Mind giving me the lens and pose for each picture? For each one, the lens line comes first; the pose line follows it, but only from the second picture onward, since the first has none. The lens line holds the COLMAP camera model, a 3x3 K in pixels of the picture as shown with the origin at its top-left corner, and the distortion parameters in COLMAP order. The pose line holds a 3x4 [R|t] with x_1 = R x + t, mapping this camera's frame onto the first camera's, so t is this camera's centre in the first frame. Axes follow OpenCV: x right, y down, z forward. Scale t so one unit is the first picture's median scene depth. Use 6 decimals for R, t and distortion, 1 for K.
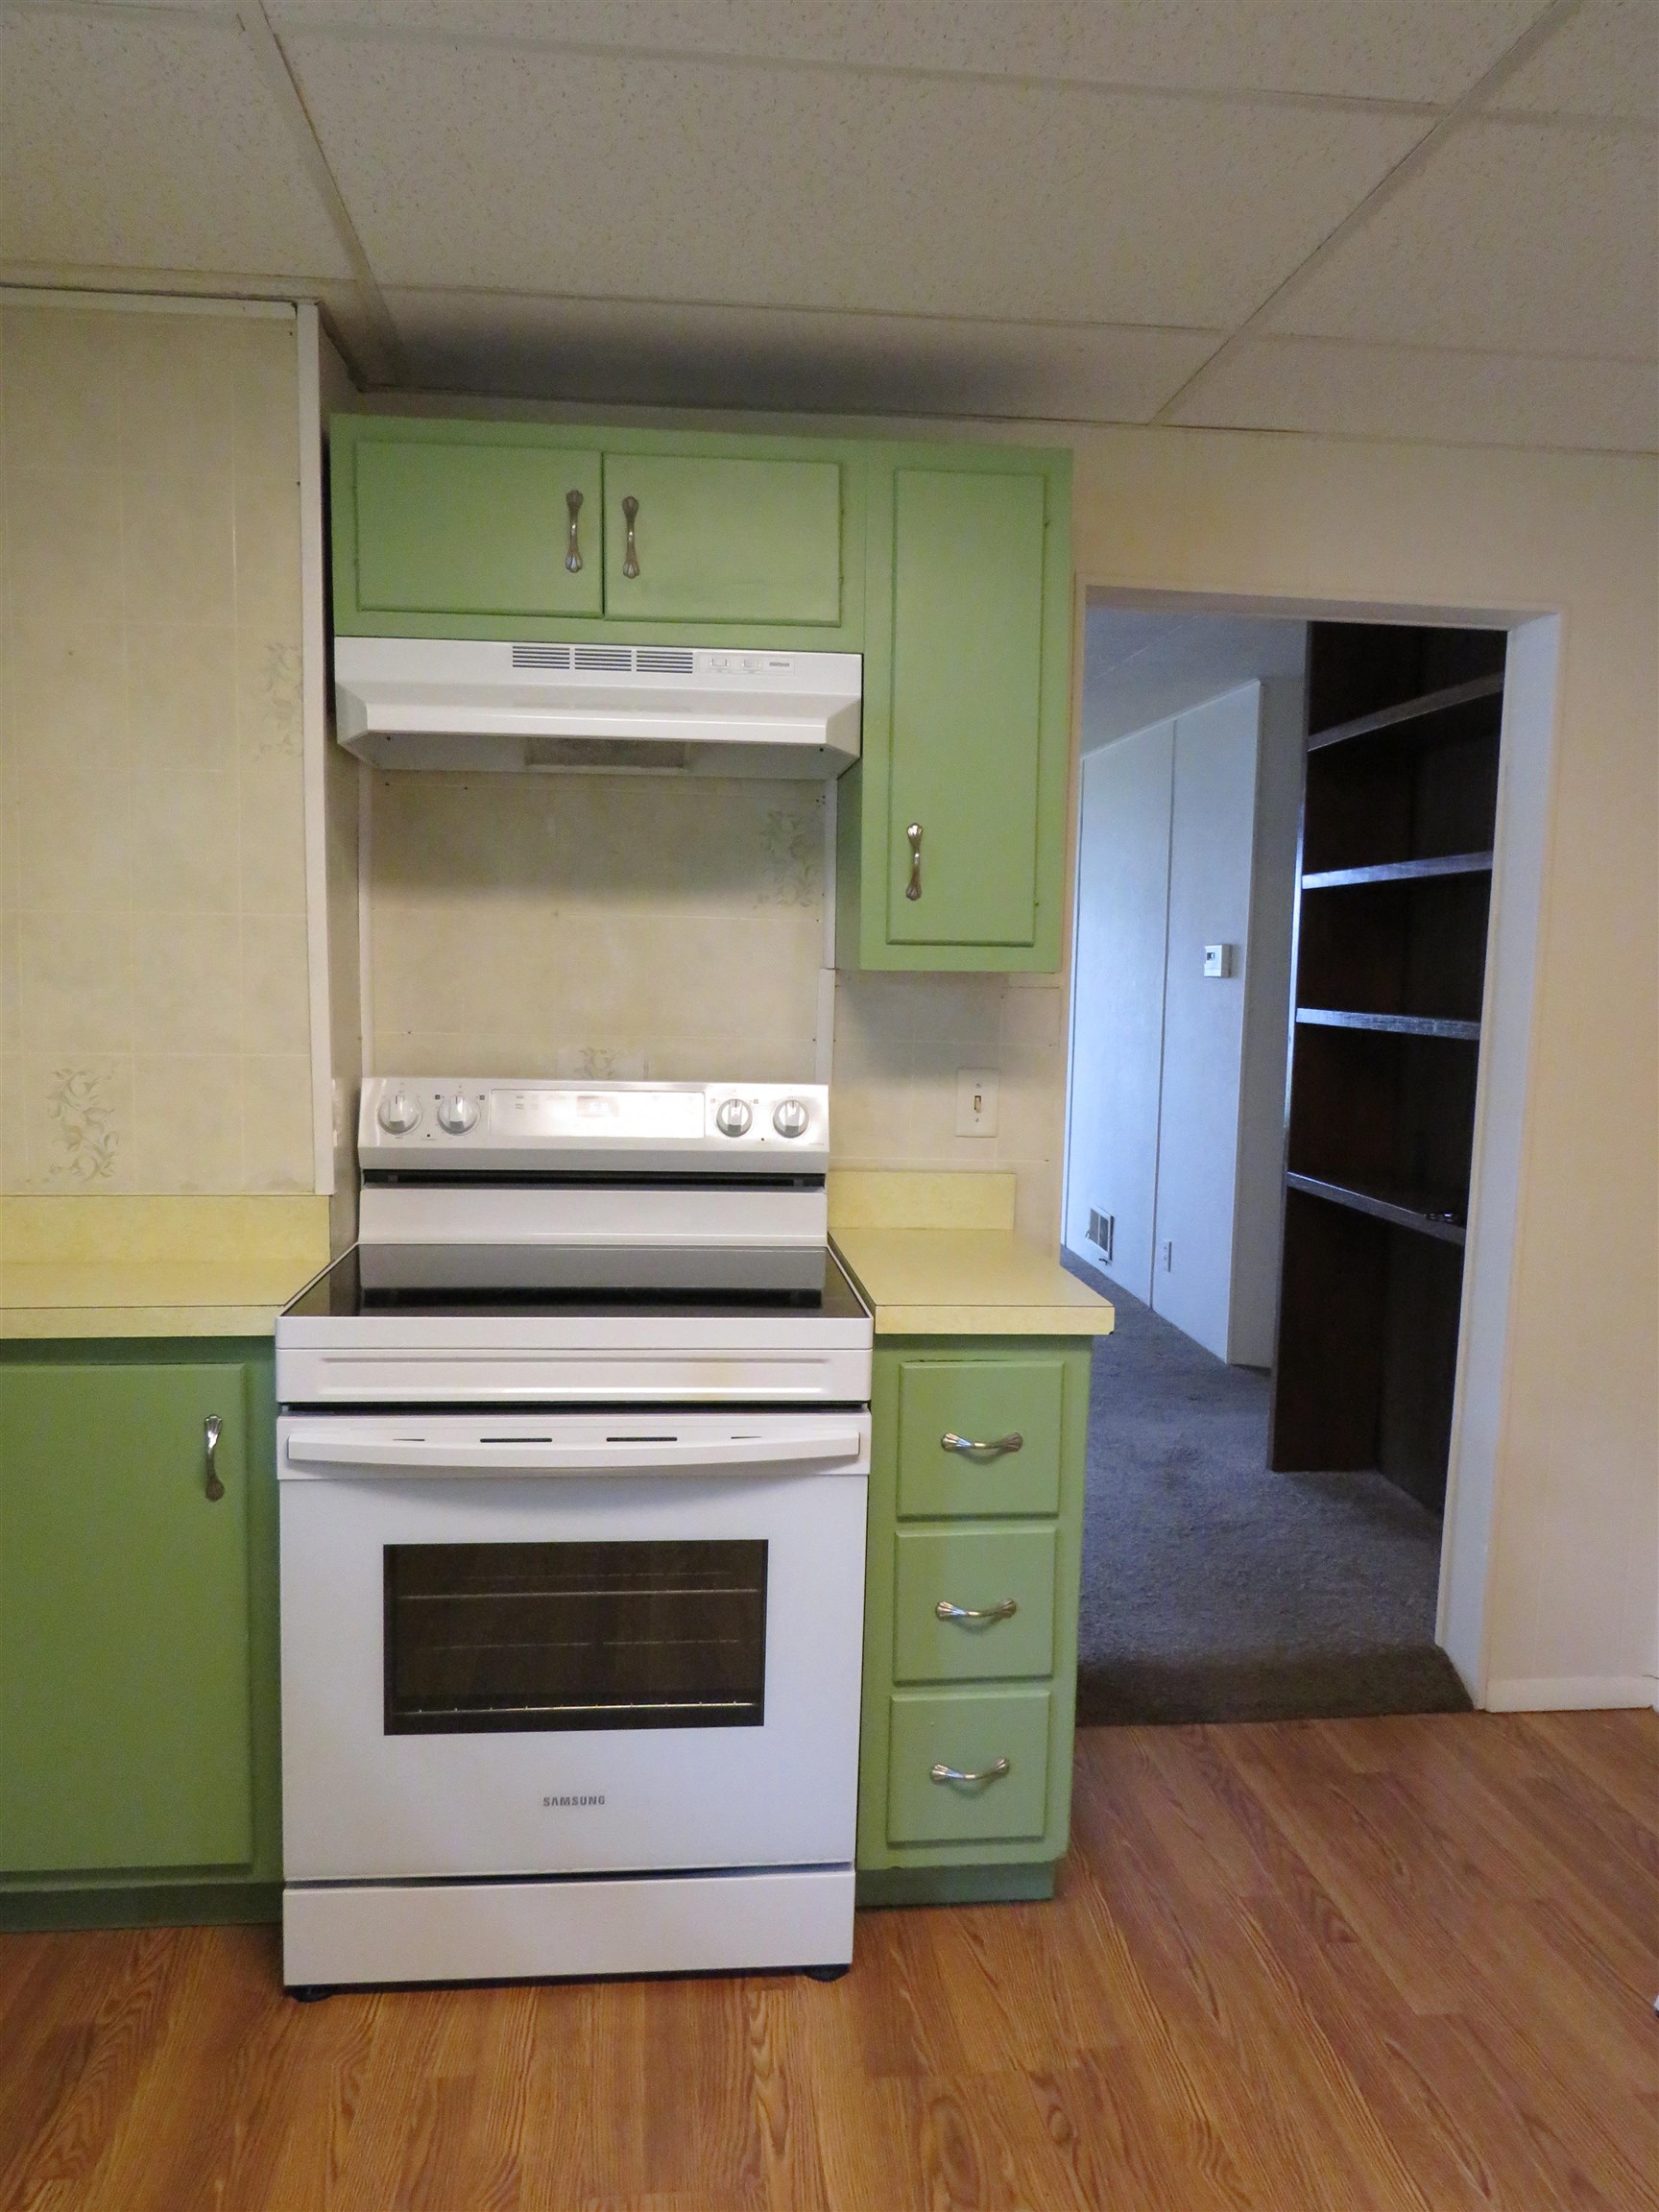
lens RADIAL K [[1576.7, 0, 829.5], [0, 1576.7, 1106.0], [0, 0, 1]] dist [-0.001531, -0.050871]
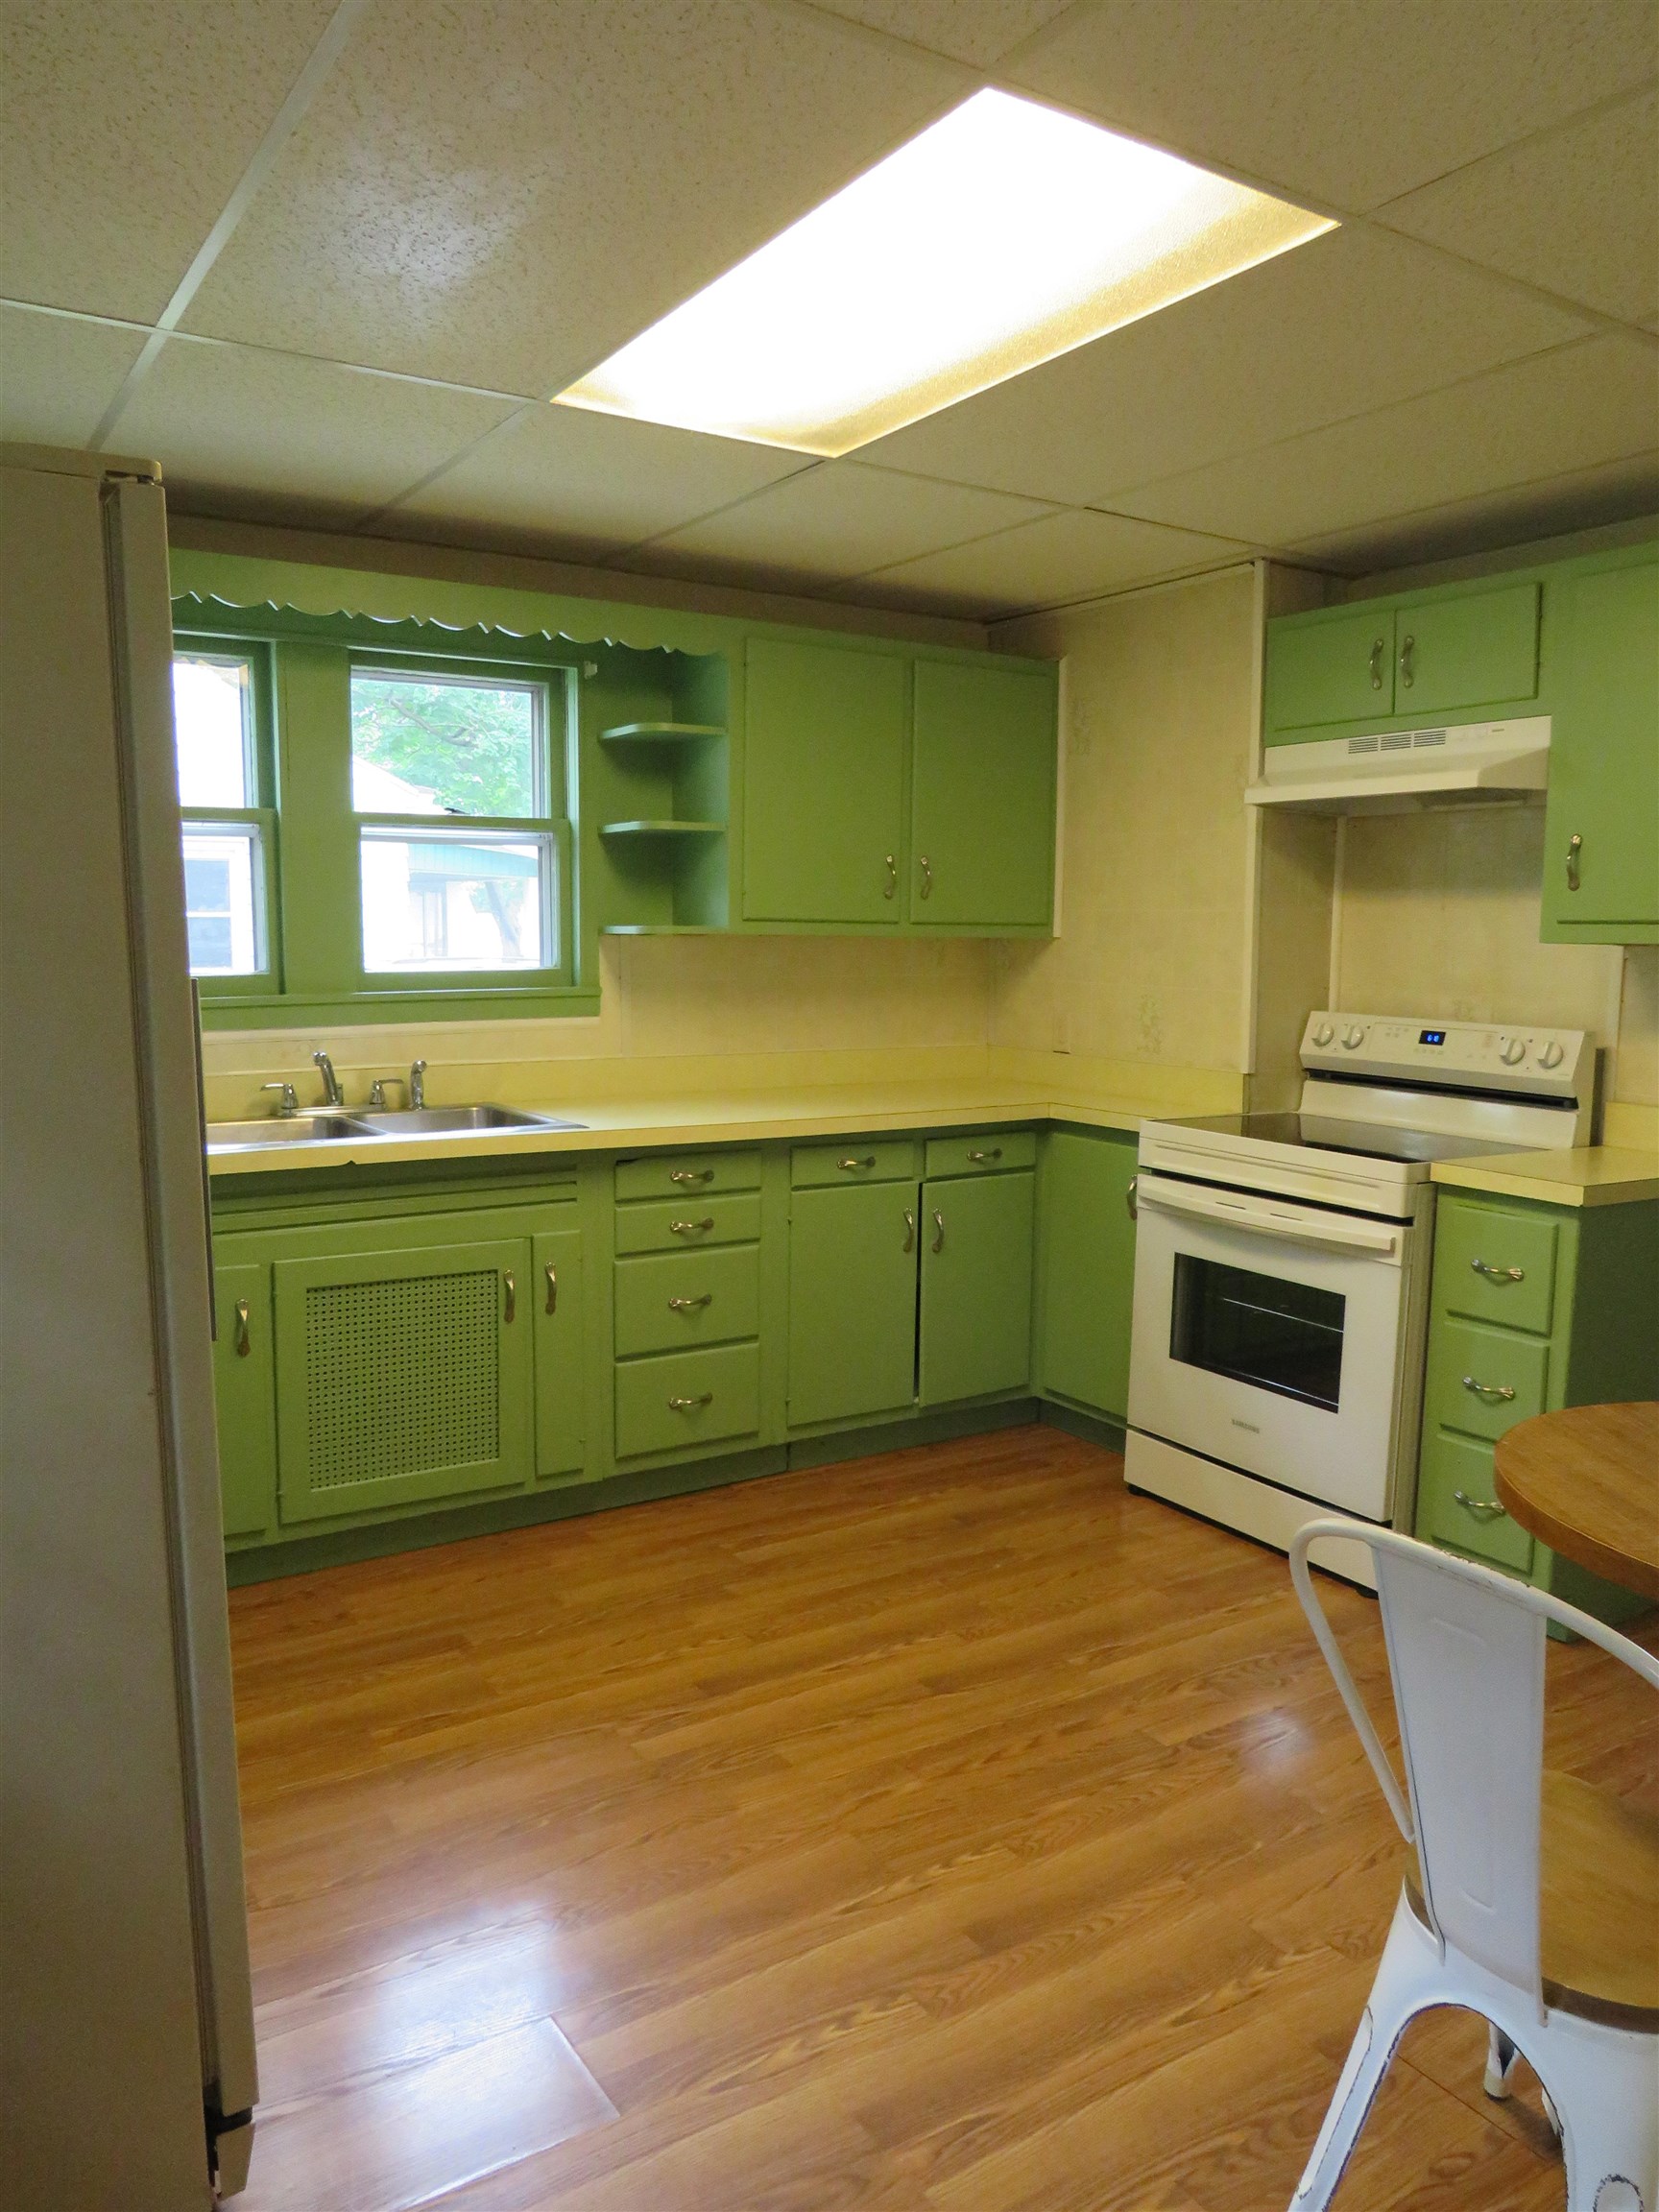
lens RADIAL K [[1576.7, 0, 829.5], [0, 1576.7, 1106.0], [0, 0, 1]] dist [-0.001531, -0.050871]
pose [[0.457191, 0.086742, -0.885128, 1.080287], [-0.093698, 0.994392, 0.049052, 0.053453], [0.884419, 0.060509, 0.462755, -0.205172]]
